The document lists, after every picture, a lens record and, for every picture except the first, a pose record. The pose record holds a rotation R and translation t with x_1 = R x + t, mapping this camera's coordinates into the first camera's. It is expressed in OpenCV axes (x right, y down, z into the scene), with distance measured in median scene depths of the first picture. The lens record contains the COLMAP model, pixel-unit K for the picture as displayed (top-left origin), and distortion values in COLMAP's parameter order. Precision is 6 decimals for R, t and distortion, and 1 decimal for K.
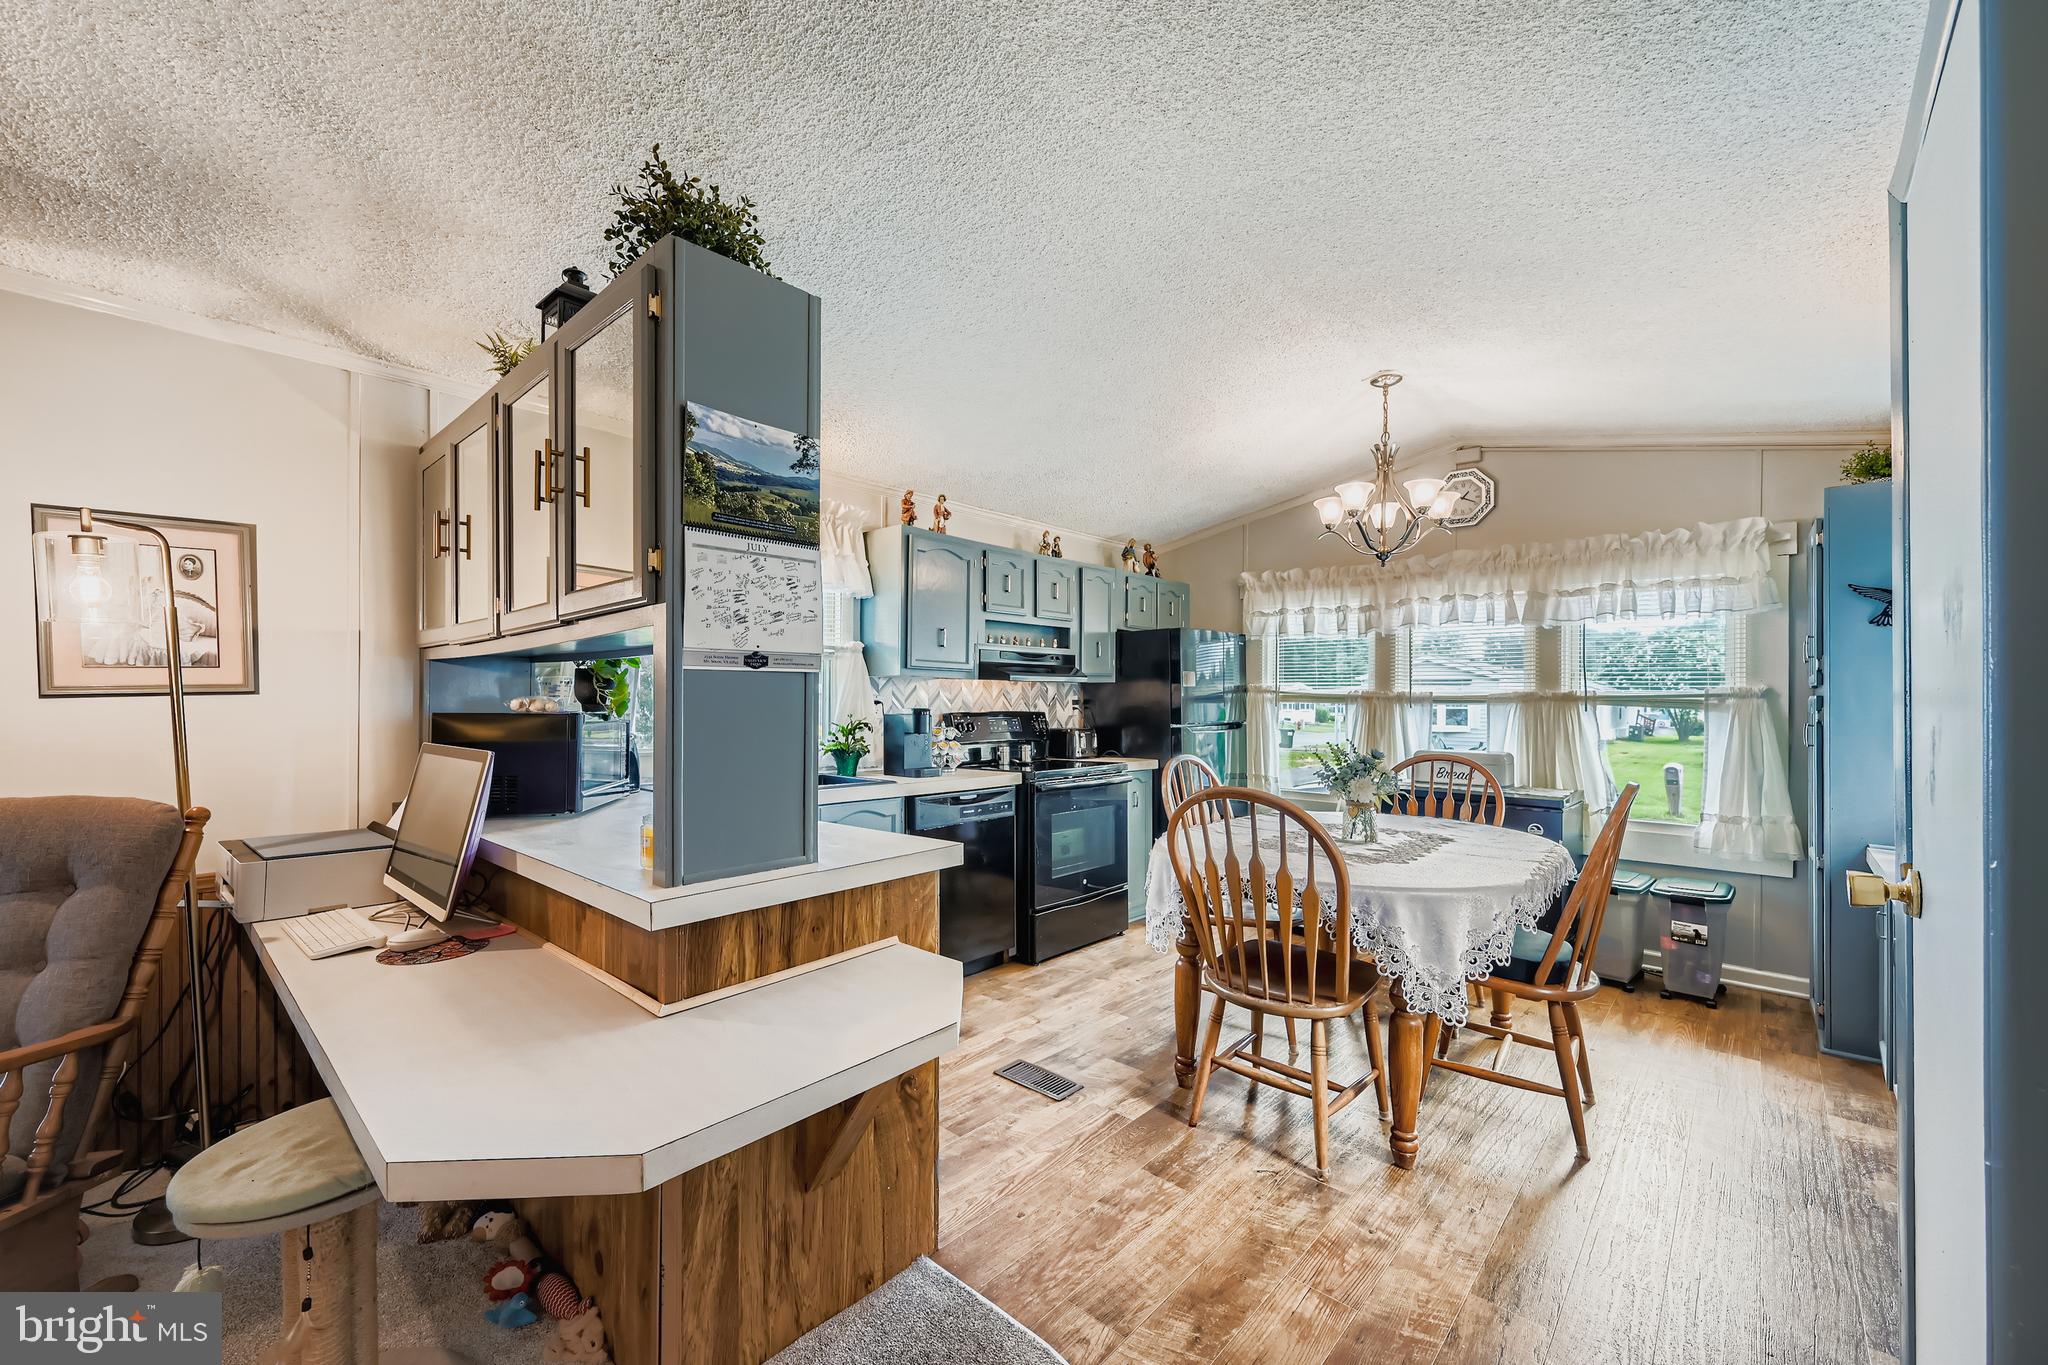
lens RADIAL K [[815.9, 0, 1016.9], [0, 815.9, 696.3], [0, 0, 1]] dist [0.000980, 0.000206]
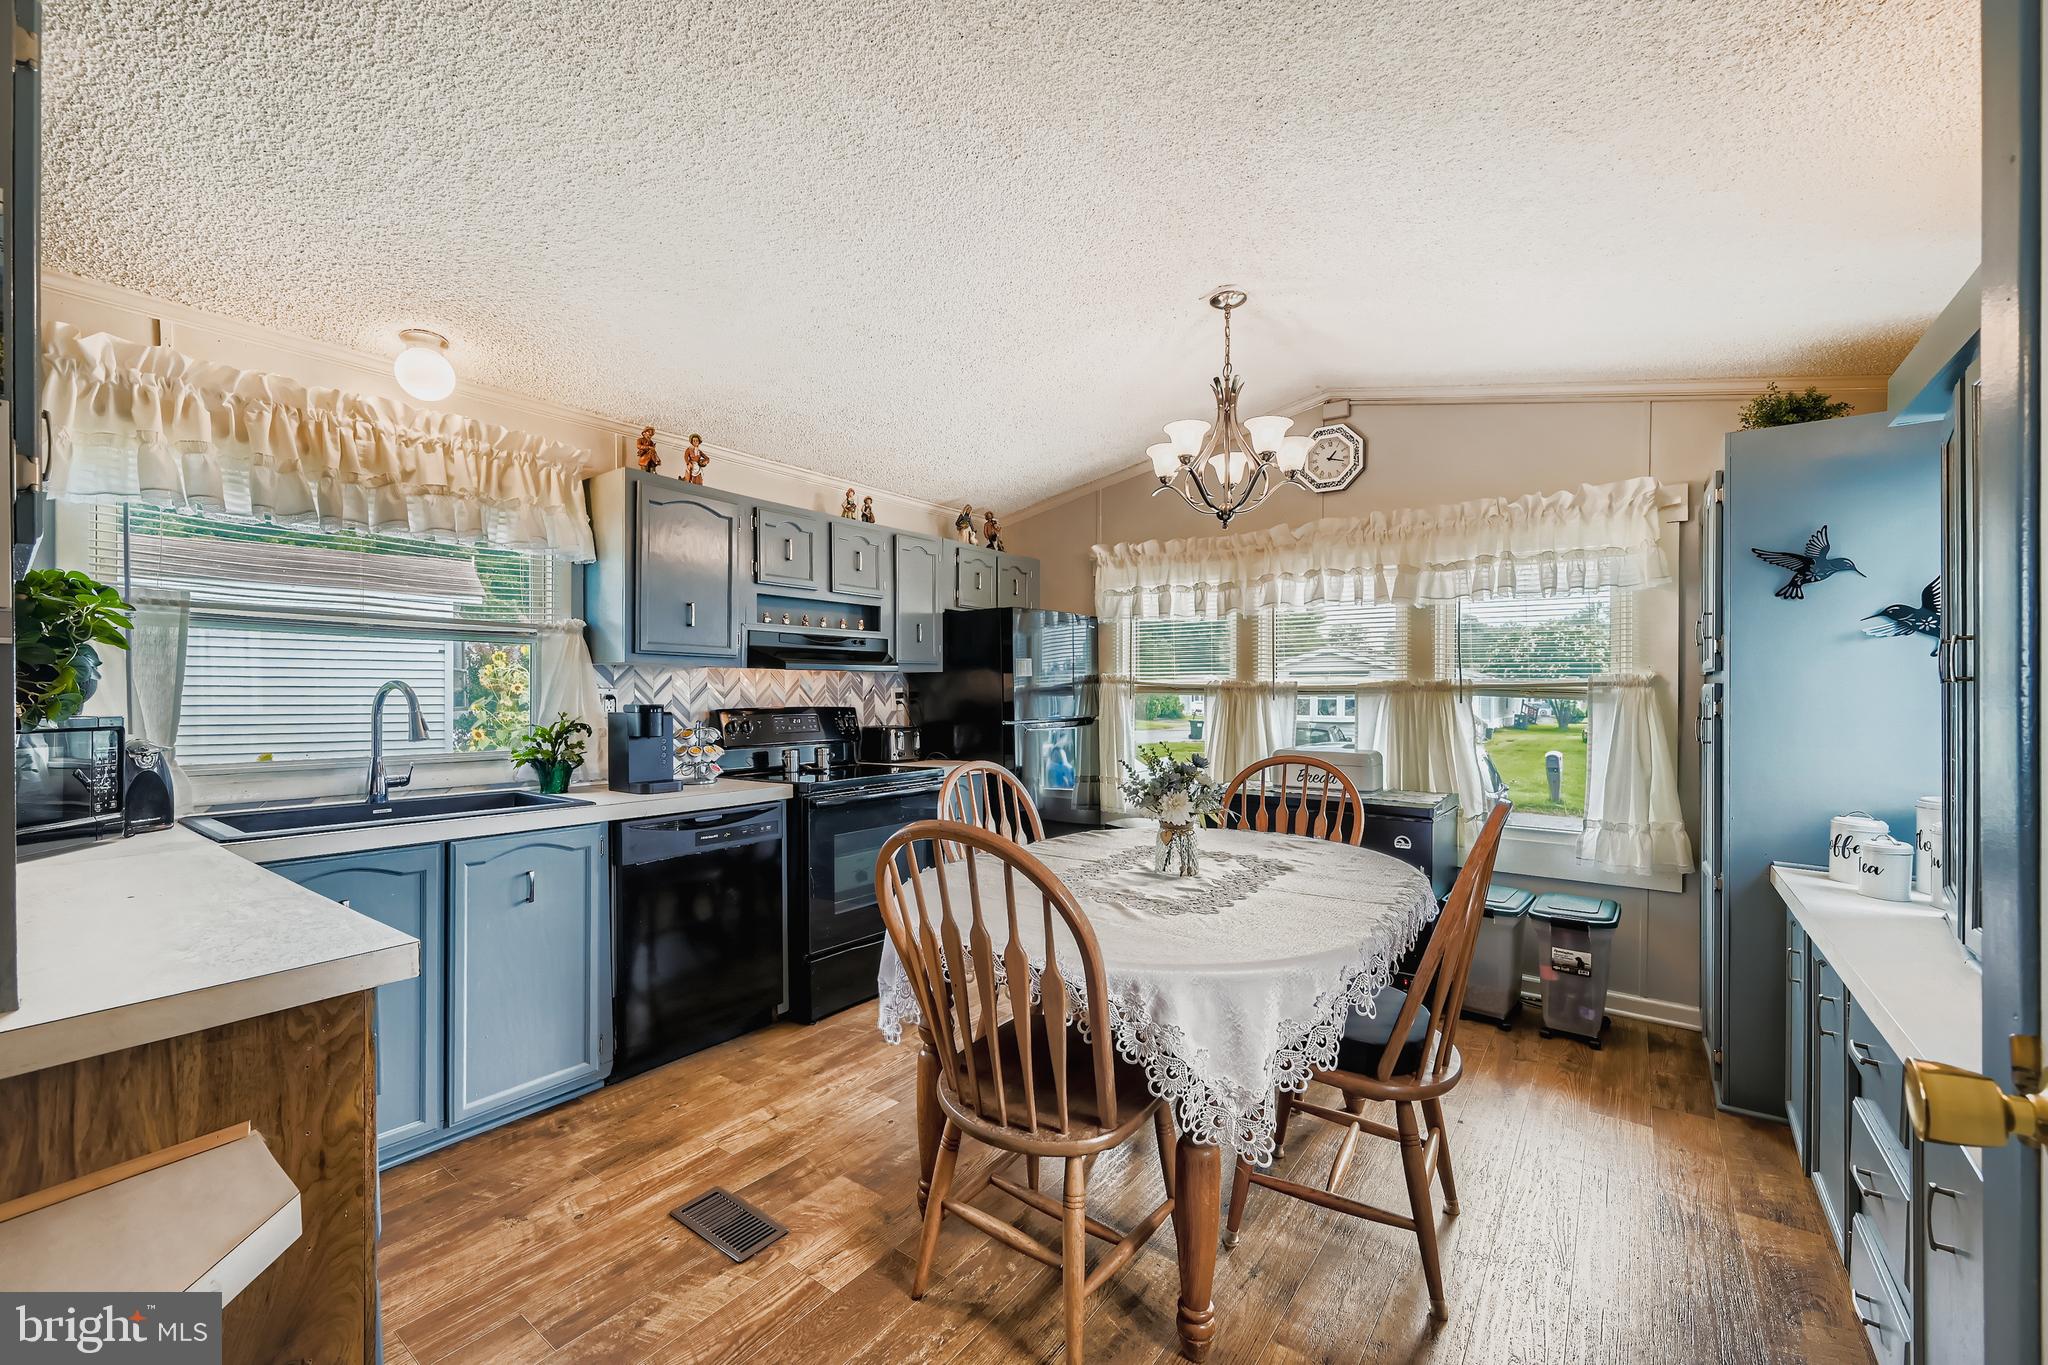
lens RADIAL K [[815.9, 0, 1016.9], [0, 815.9, 696.3], [0, 0, 1]] dist [0.000980, 0.000206]
pose [[0.995489, -0.005209, 0.094737, 0.150715], [0.004299, 0.999943, 0.009808, 0.000725], [-0.094783, -0.009356, 0.995454, 0.187841]]
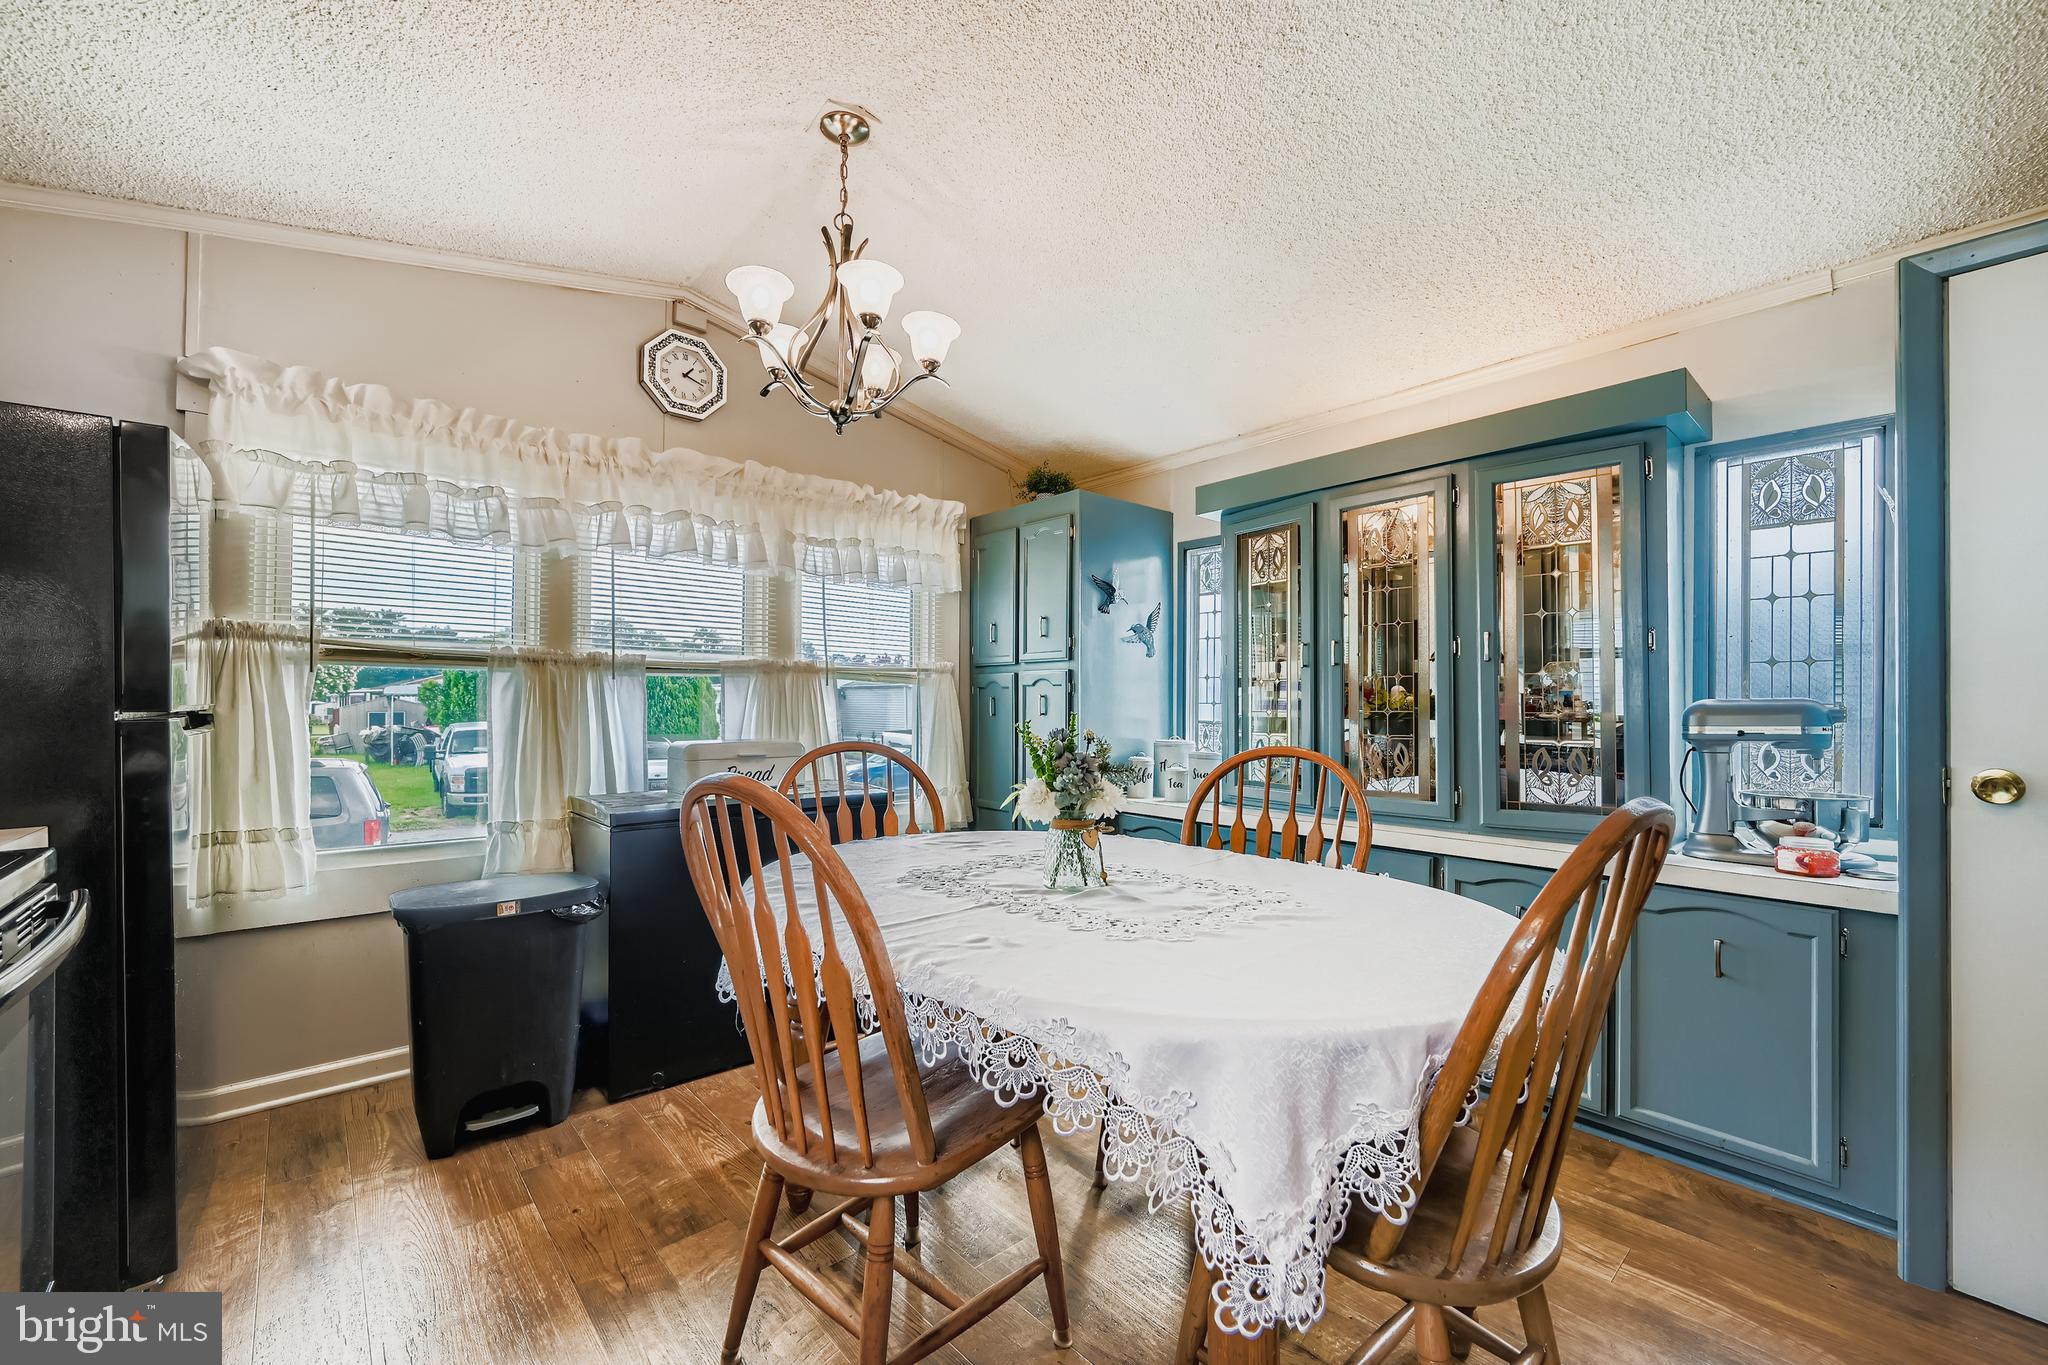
lens RADIAL K [[815.9, 0, 1016.9], [0, 815.9, 696.3], [0, 0, 1]] dist [0.000980, 0.000206]
pose [[0.108573, 0.007464, 0.994060, -0.120622], [-0.004632, 0.999965, -0.007003, 0.035881], [-0.994078, -0.003844, 0.108604, 0.746021]]
